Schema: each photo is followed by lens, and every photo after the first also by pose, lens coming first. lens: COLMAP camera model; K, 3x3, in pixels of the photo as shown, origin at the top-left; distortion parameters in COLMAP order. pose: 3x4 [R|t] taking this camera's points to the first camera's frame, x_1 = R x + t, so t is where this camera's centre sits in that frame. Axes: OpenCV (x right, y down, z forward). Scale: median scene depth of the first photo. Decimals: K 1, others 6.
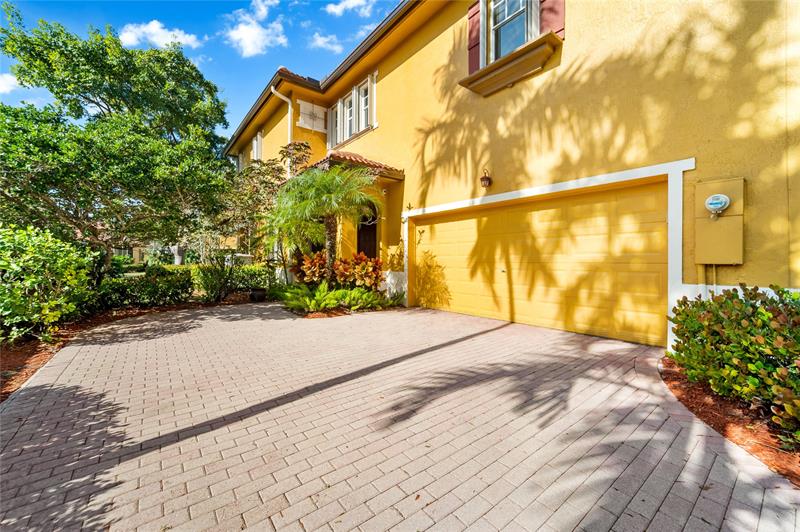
lens RADIAL K [[320.6, 0, 401.4], [0, 320.6, 263.7], [0, 0, 1]] dist [-0.020344, 0.004969]
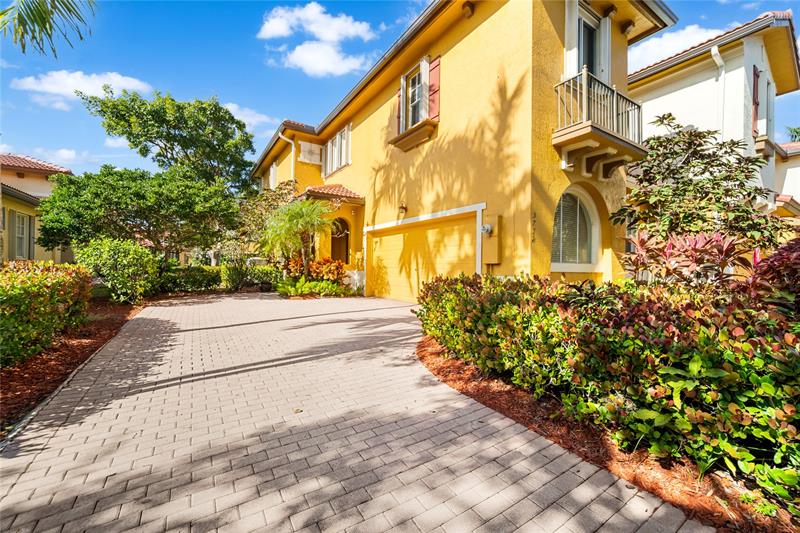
lens RADIAL K [[320.6, 0, 398.8], [0, 320.6, 265.8], [0, 0, 1]] dist [-0.020344, 0.004969]
pose [[0.995188, 0.009962, -0.097475, 0.335896], [-0.011183, 0.999866, -0.011994, 0.021267], [0.097343, 0.013026, 0.995166, -0.412620]]
